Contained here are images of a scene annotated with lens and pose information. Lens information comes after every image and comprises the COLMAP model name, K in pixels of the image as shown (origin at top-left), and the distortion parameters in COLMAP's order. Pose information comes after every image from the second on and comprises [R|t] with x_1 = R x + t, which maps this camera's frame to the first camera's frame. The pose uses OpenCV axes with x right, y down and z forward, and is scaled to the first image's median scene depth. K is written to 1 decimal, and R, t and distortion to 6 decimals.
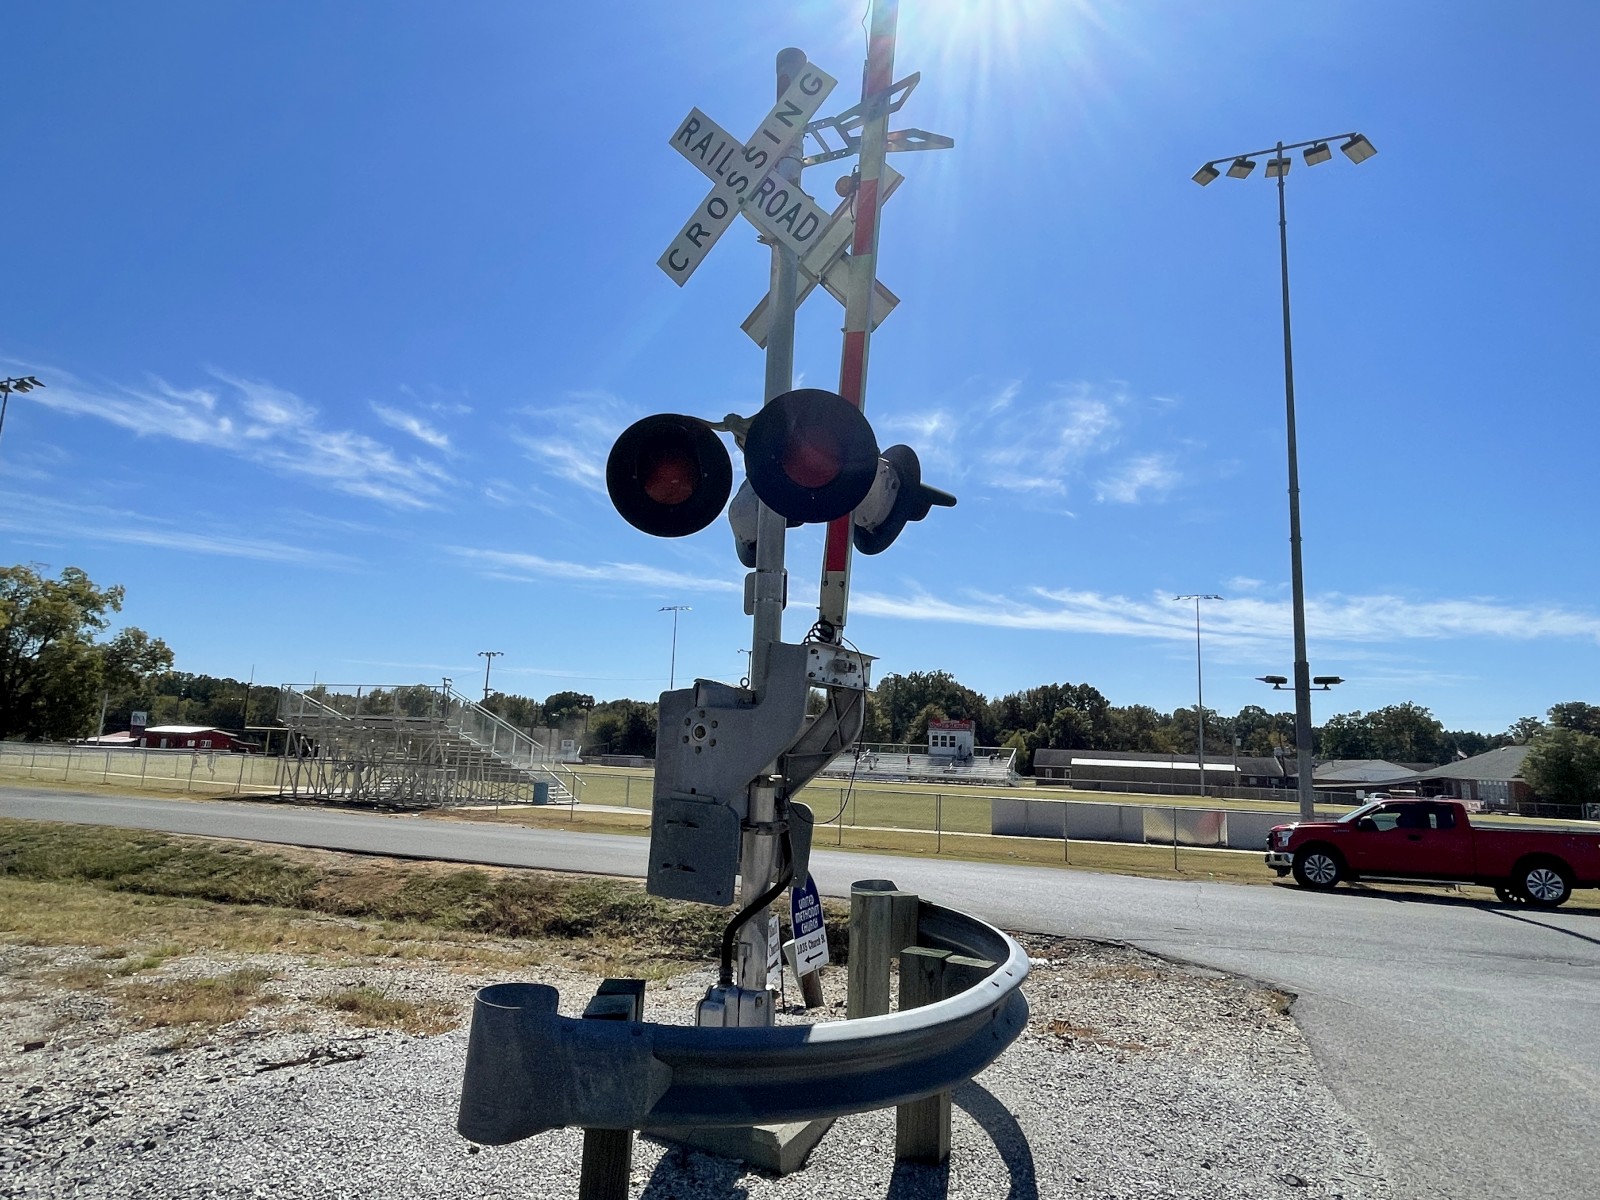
lens RADIAL K [[915.1, 0, 851.7], [0, 915.1, 550.8], [0, 0, 1]] dist [-0.003521, -0.000162]
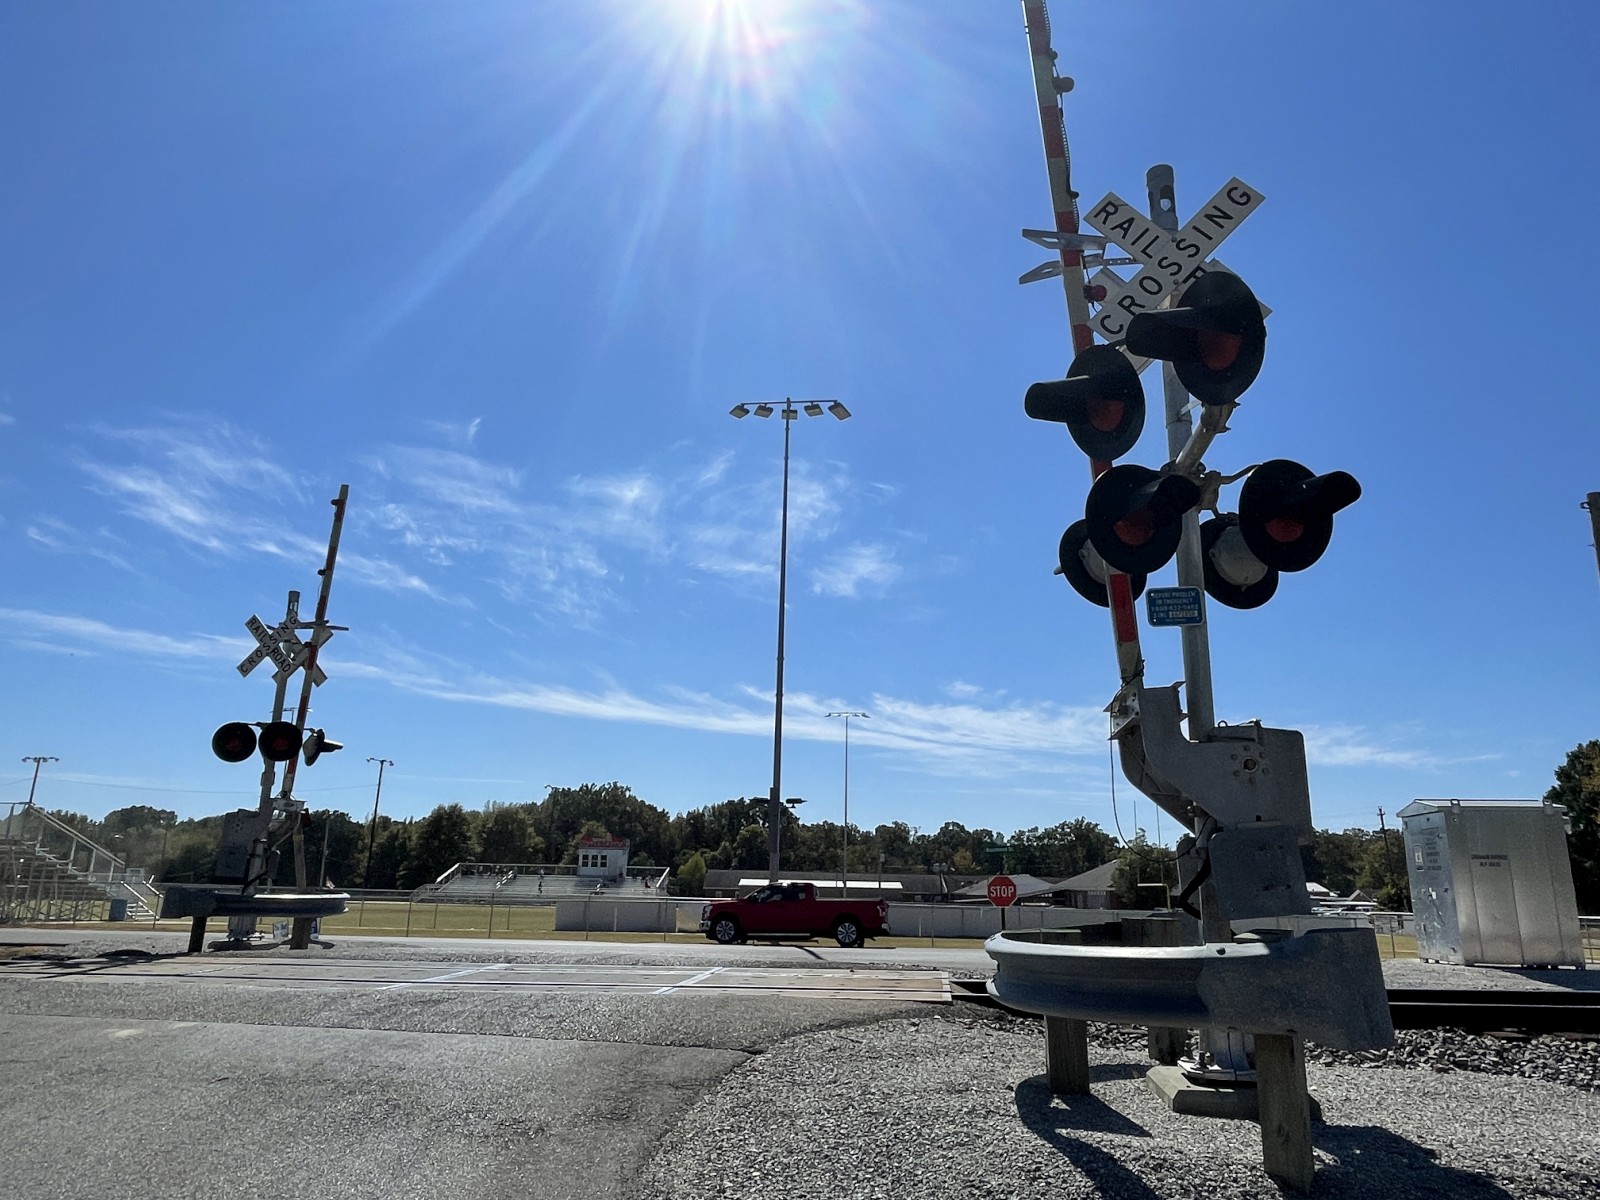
lens RADIAL K [[1062.6, 0, 800.0], [0, 1062.6, 600.0], [0, 0, 1]] dist [-0.005599, -0.000534]
pose [[0.968058, 0.048543, 0.245984, 0.740766], [-0.038852, 0.998271, -0.044103, -0.477800], [-0.247699, 0.033137, 0.968270, -2.964963]]
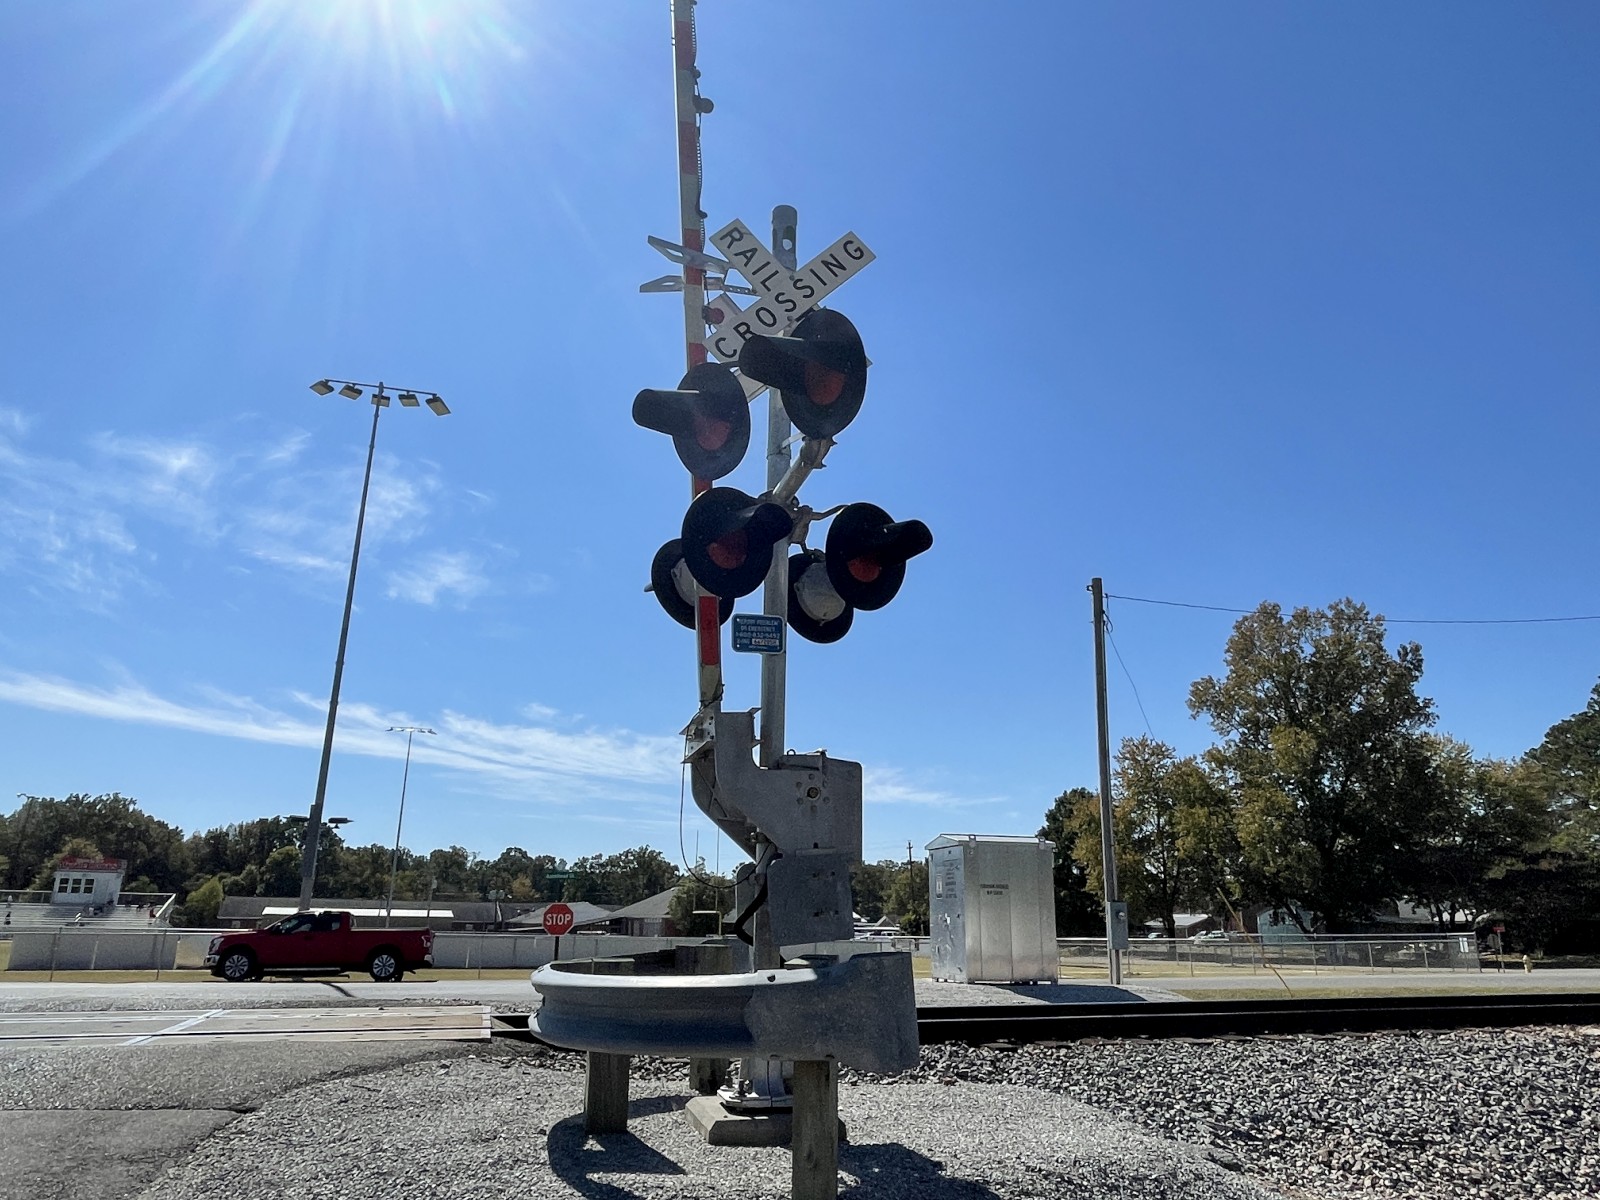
lens RADIAL K [[1068.5, 0, 800.0], [0, 1068.5, 600.0], [0, 0, 1]] dist [-0.005741, -0.003015]
pose [[0.797545, 0.149164, 0.584527, 0.786610], [-0.114205, 0.988760, -0.096495, -0.456198], [-0.592350, 0.010203, 0.805616, -2.881384]]
